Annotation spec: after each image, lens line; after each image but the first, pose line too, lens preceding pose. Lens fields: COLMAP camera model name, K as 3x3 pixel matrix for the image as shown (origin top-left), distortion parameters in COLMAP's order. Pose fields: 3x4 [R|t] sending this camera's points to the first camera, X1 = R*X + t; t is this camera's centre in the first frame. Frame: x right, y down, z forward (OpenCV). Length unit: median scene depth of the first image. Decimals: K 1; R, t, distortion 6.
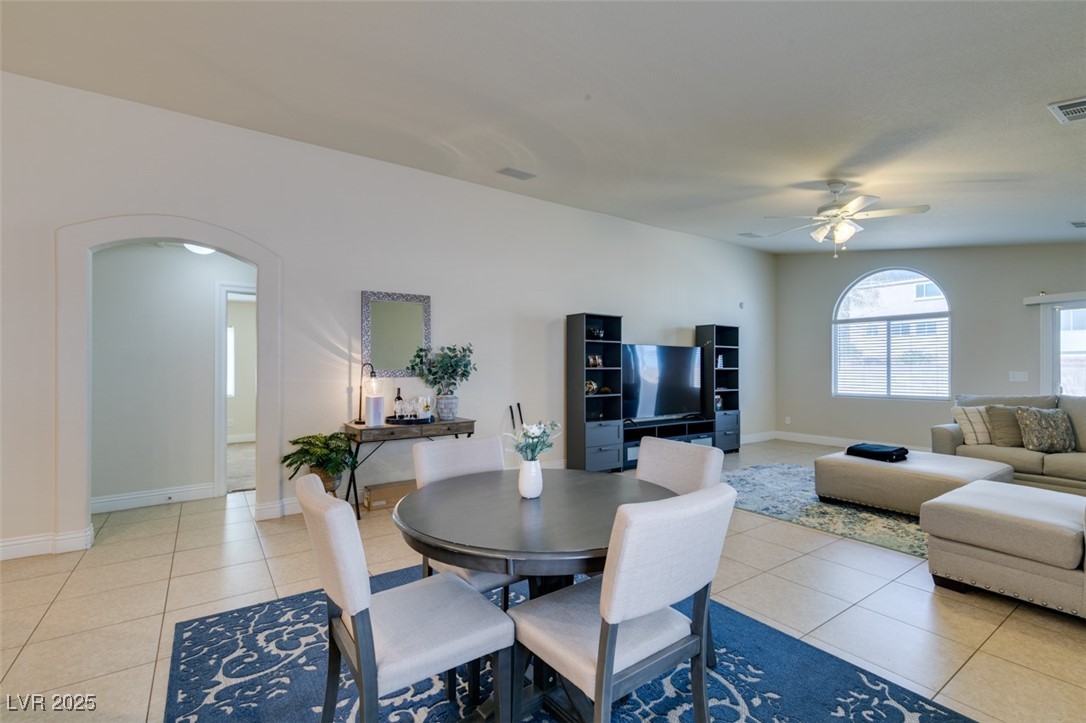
lens RADIAL K [[485.1, 0, 542.6], [0, 485.1, 367.6], [0, 0, 1]] dist [0.003288, -0.000635]
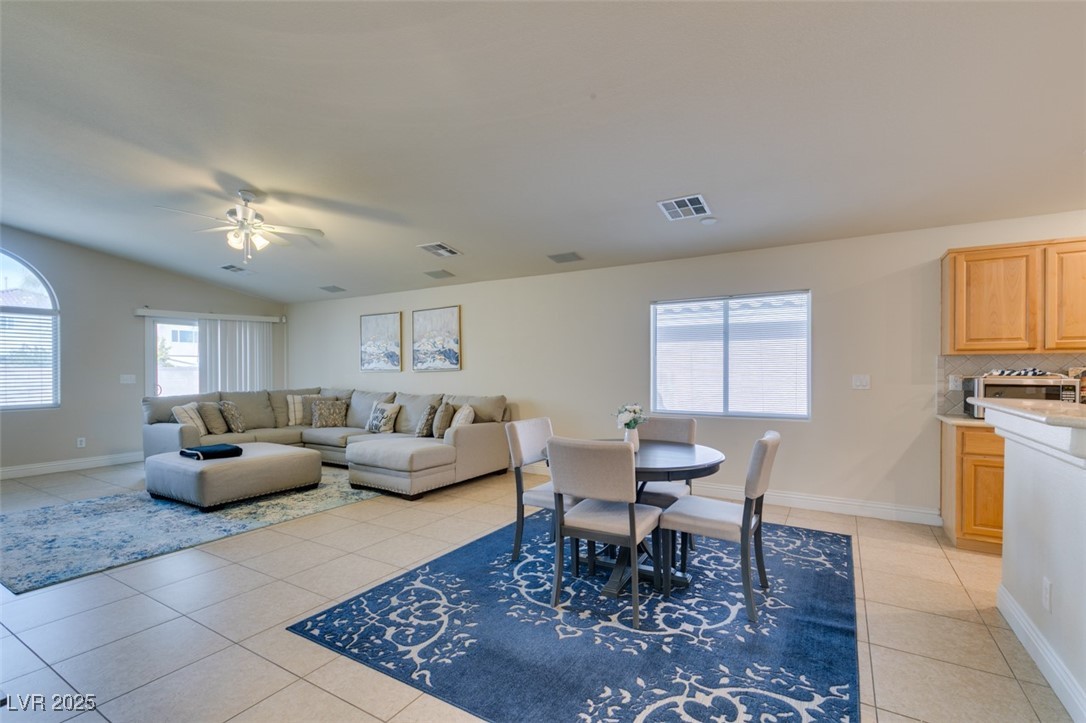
lens RADIAL K [[490.4, 0, 545.1], [0, 490.4, 372.9], [0, 0, 1]] dist [0.003852, -0.000335]
pose [[-0.407039, -0.004003, 0.913402, -0.539183], [0.001802, 0.999985, 0.005185, 0.000386], [-0.913409, 0.003756, -0.407026, 0.752747]]
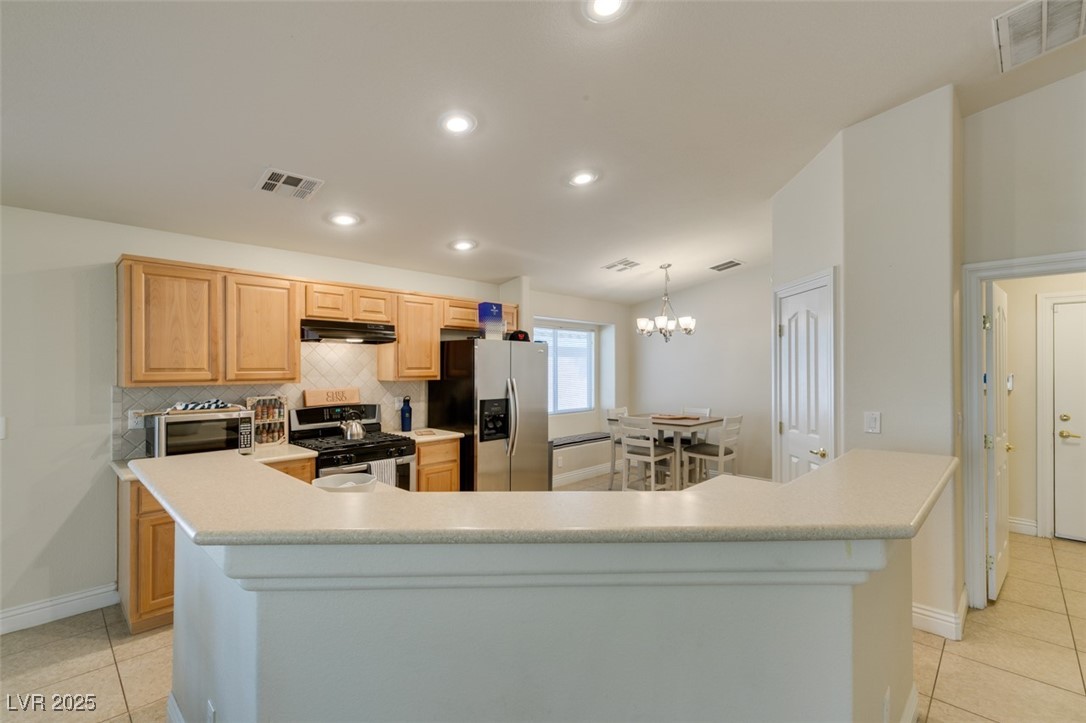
lens RADIAL K [[485.1, 0, 542.6], [0, 485.1, 367.6], [0, 0, 1]] dist [0.003288, -0.000635]
pose [[-0.980939, 0.005460, -0.194239, -0.483551], [0.005935, 0.999981, -0.001865, -0.043809], [0.194225, -0.002983, -0.980953, 0.549144]]
